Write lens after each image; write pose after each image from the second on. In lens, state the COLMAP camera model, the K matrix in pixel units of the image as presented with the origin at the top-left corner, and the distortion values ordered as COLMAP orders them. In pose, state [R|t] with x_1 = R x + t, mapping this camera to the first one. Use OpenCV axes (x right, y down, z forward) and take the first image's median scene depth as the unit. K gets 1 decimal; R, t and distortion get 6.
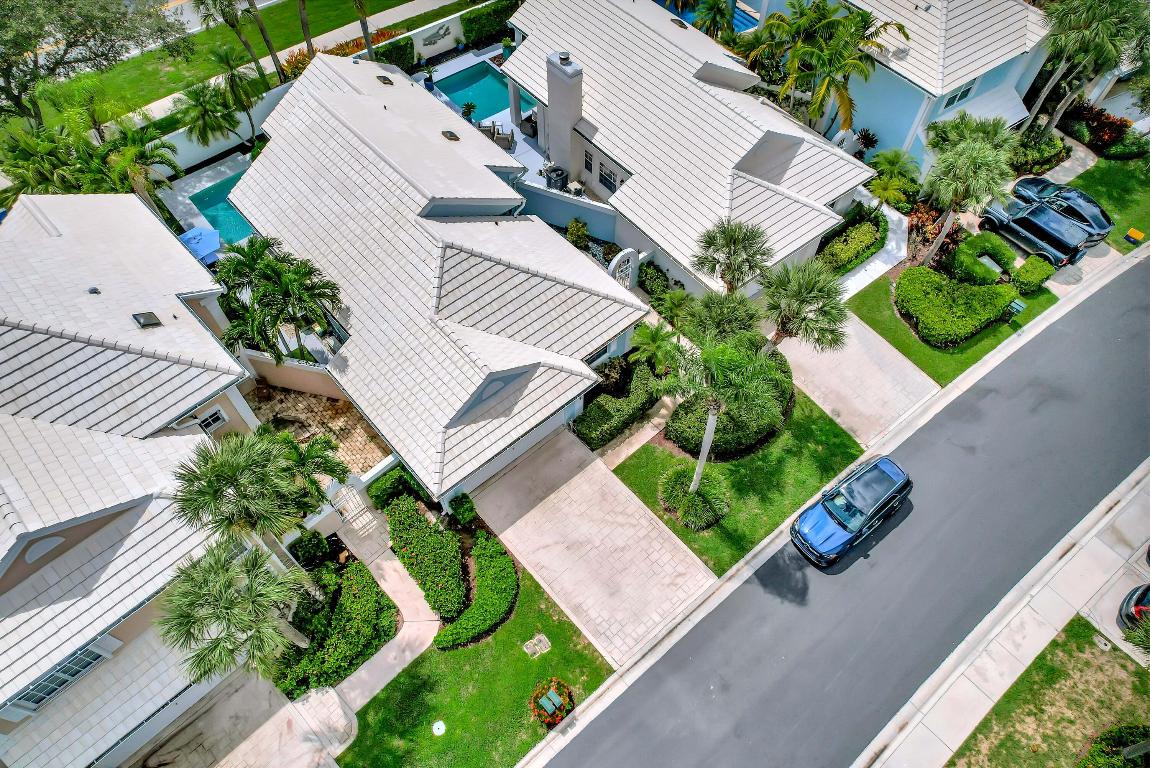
lens RADIAL K [[729.0, 0, 578.3], [0, 729.0, 398.1], [0, 0, 1]] dist [-0.073870, 0.064215]
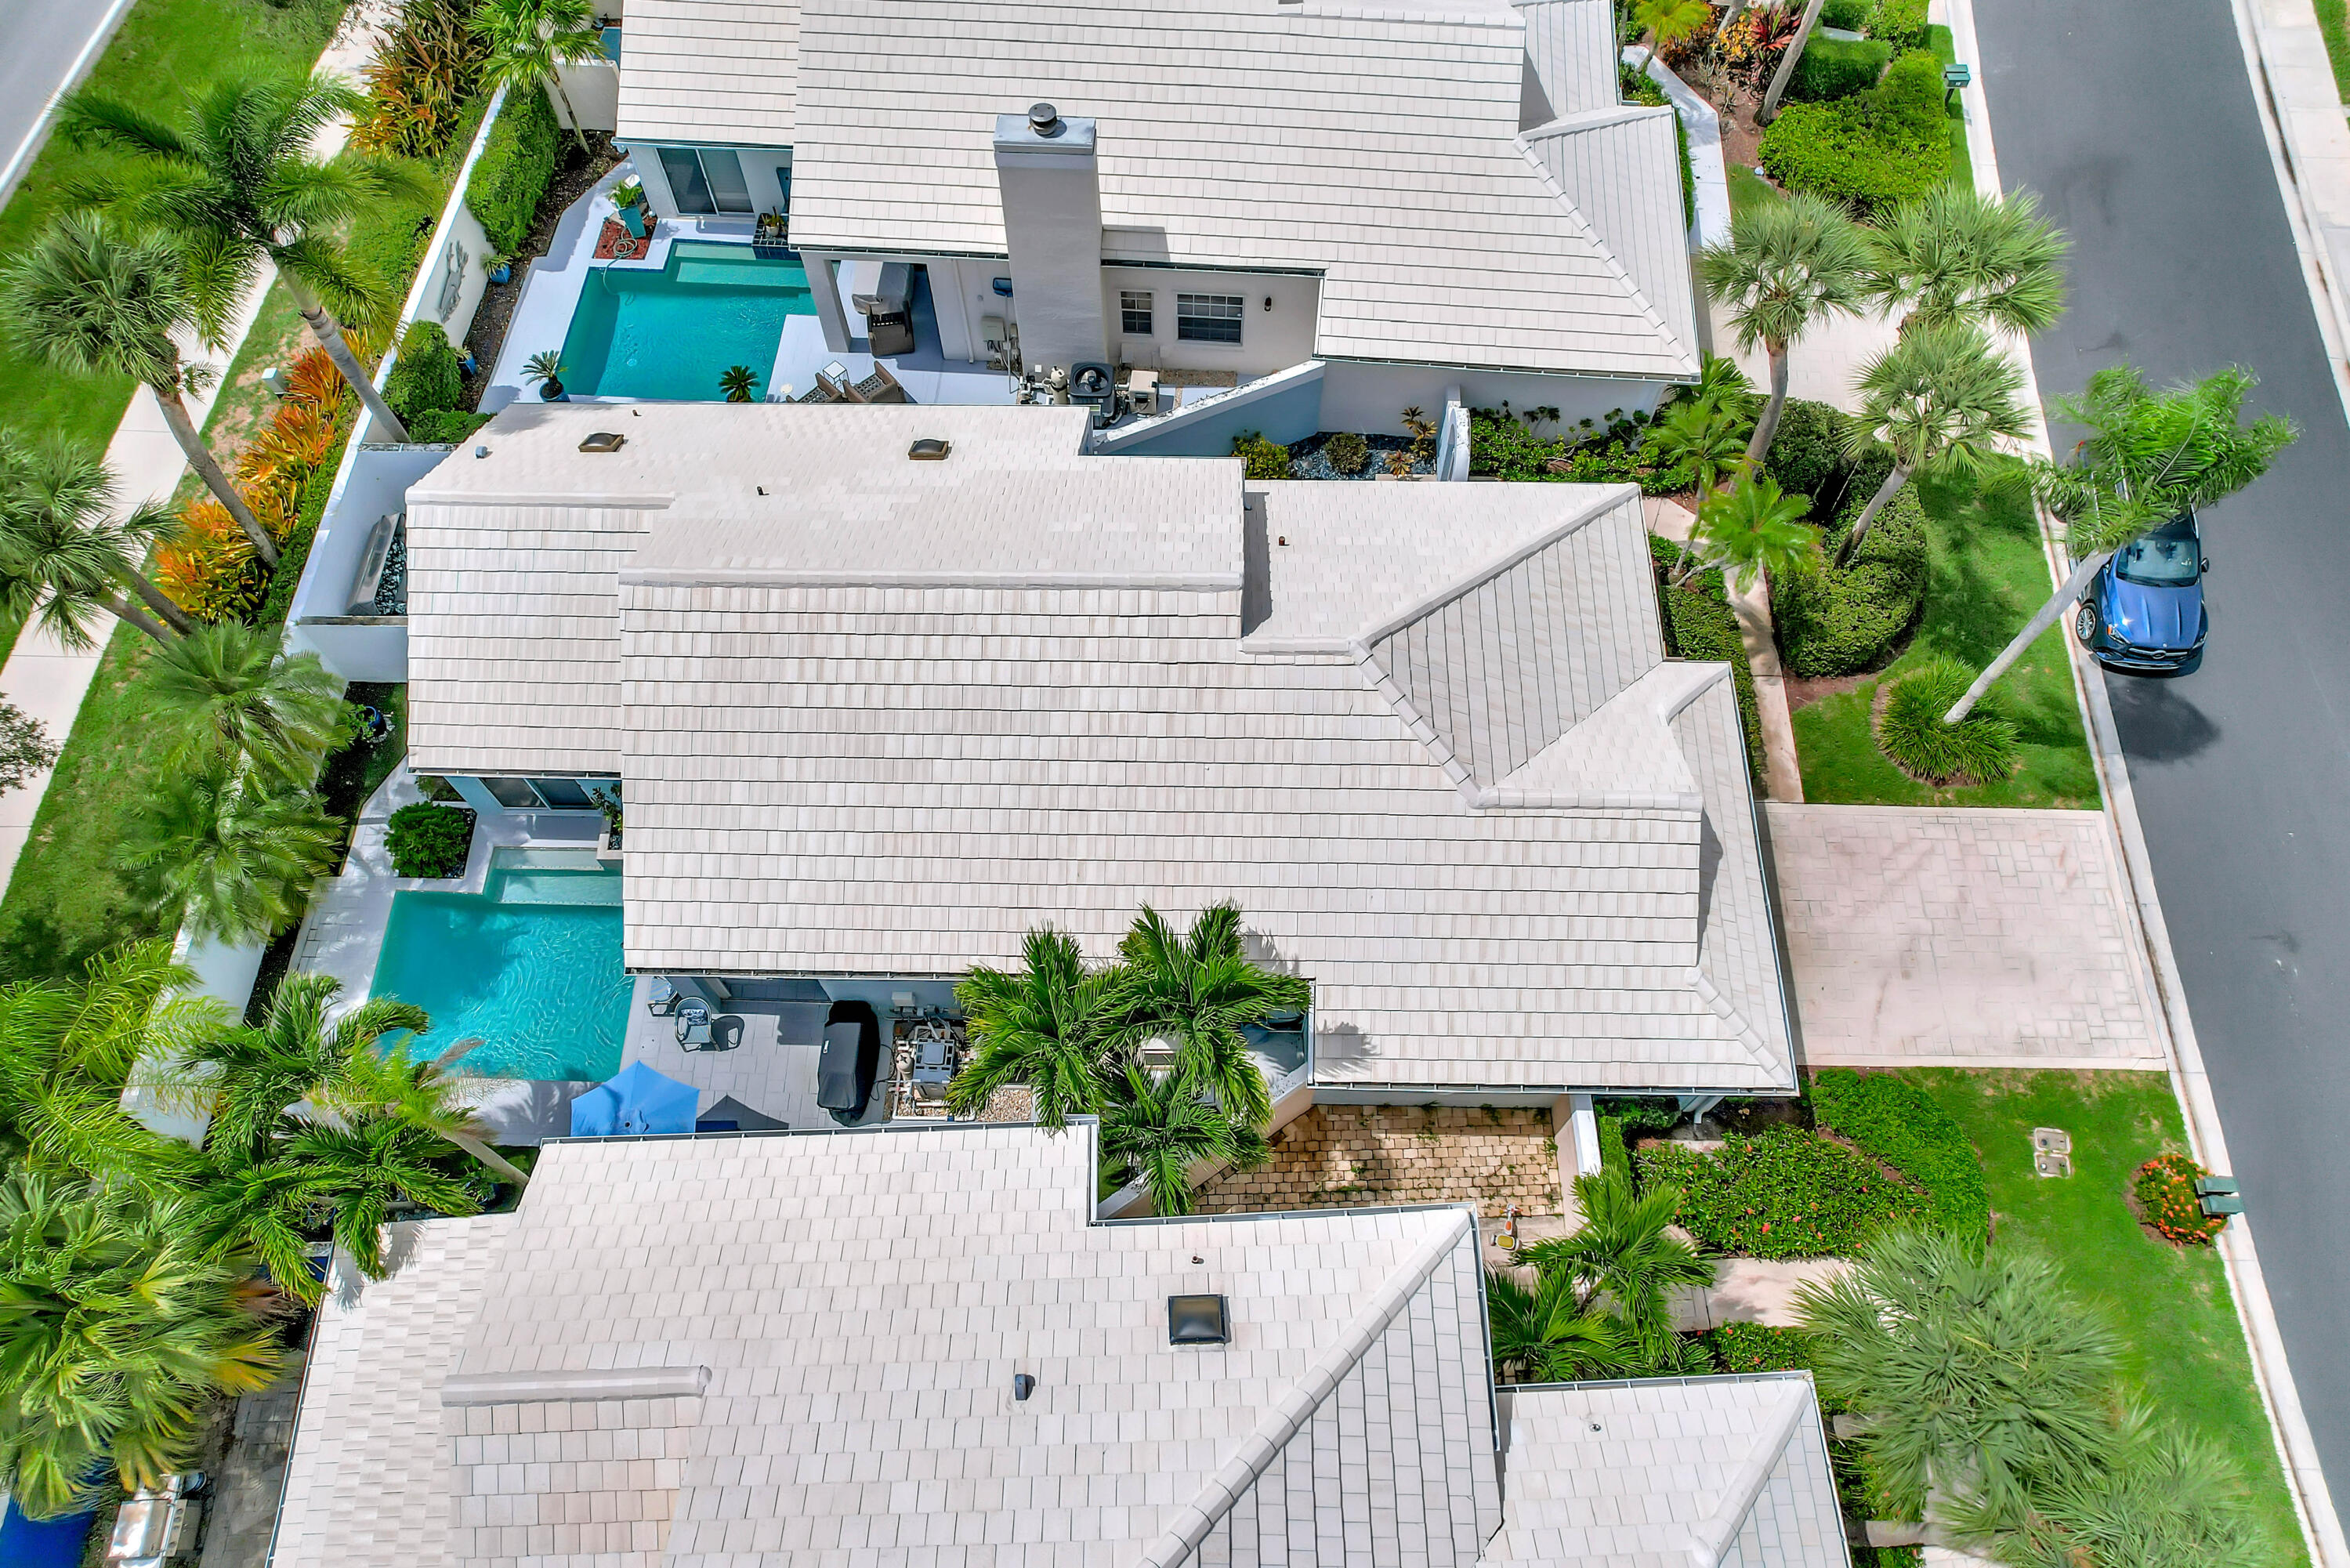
lens RADIAL K [[1557.6, 0, 1175.0], [0, 1557.6, 784.0], [0, 0, 1]] dist [-0.061056, 0.035835]
pose [[0.678075, -0.659849, 0.323750, -0.587115], [0.622752, 0.749740, 0.223761, -0.415036], [-0.390376, 0.049890, 0.919303, 0.251707]]
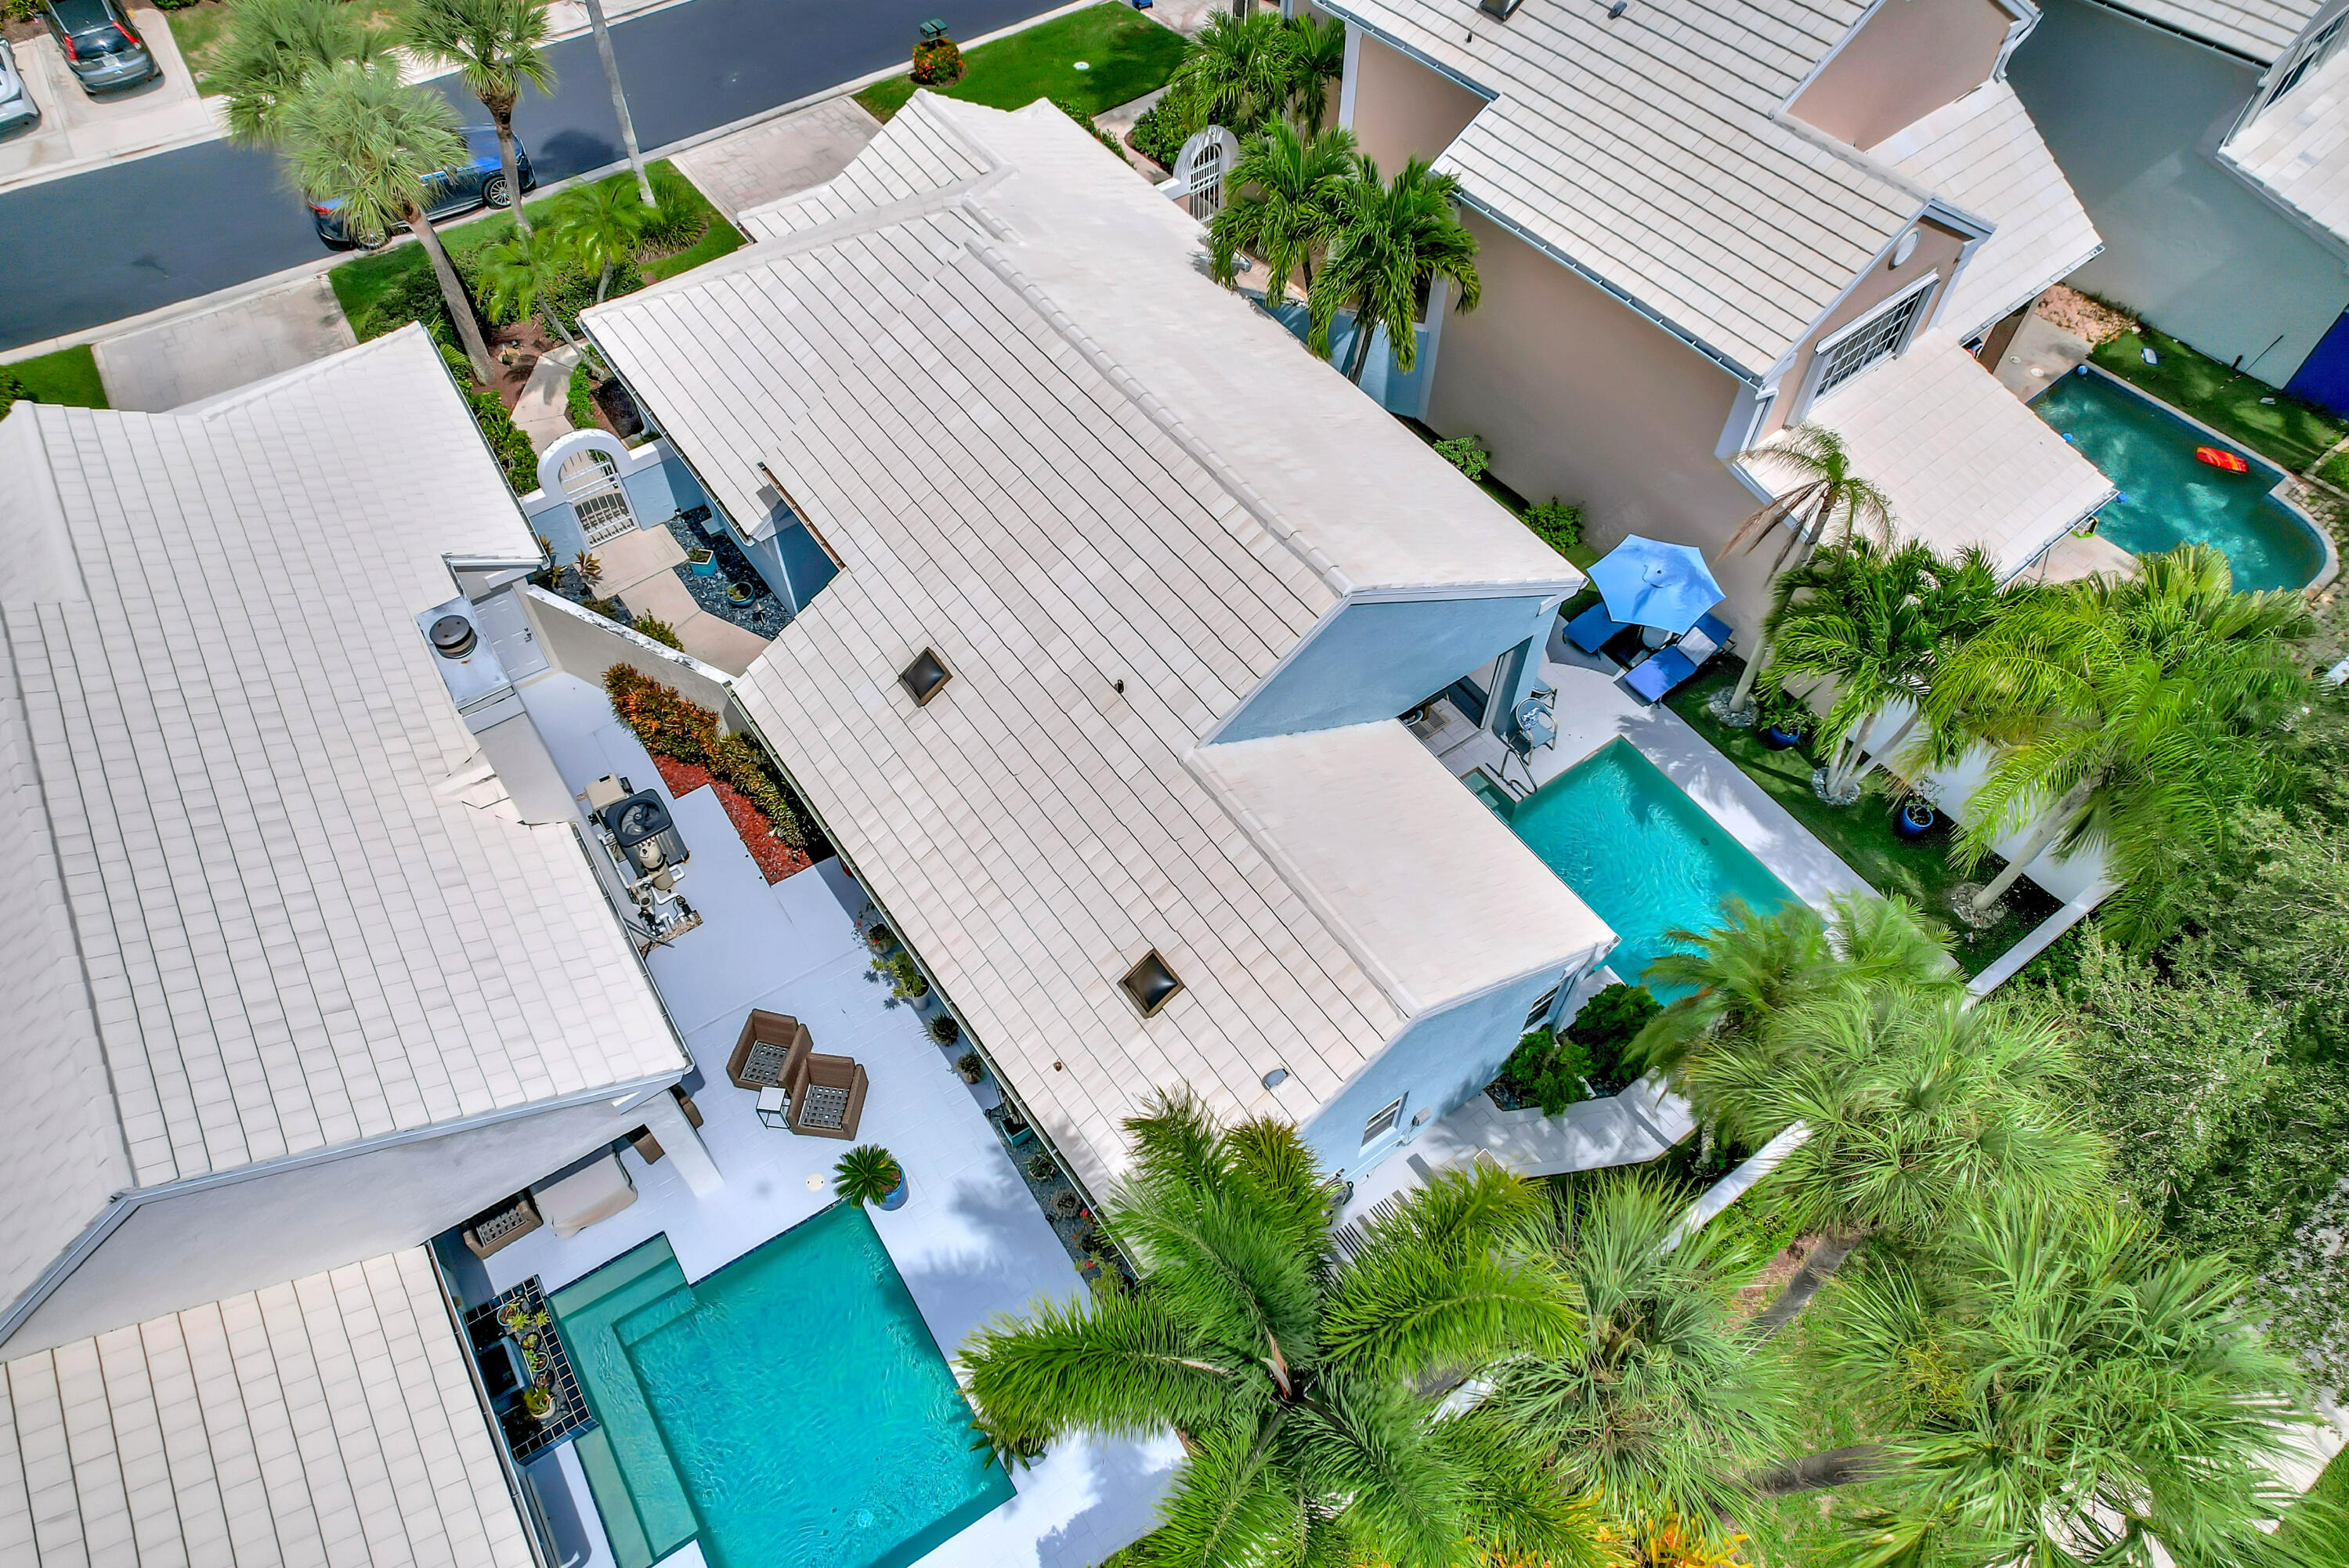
lens RADIAL K [[1489.1, 0, 1181.2], [0, 1489.1, 812.7], [0, 0, 1]] dist [-0.073870, 0.064215]
pose [[-0.994528, -0.090889, 0.051504, -0.410154], [0.082305, -0.378071, 0.922111, -1.204596], [-0.064337, 0.921304, 0.383483, 0.995412]]
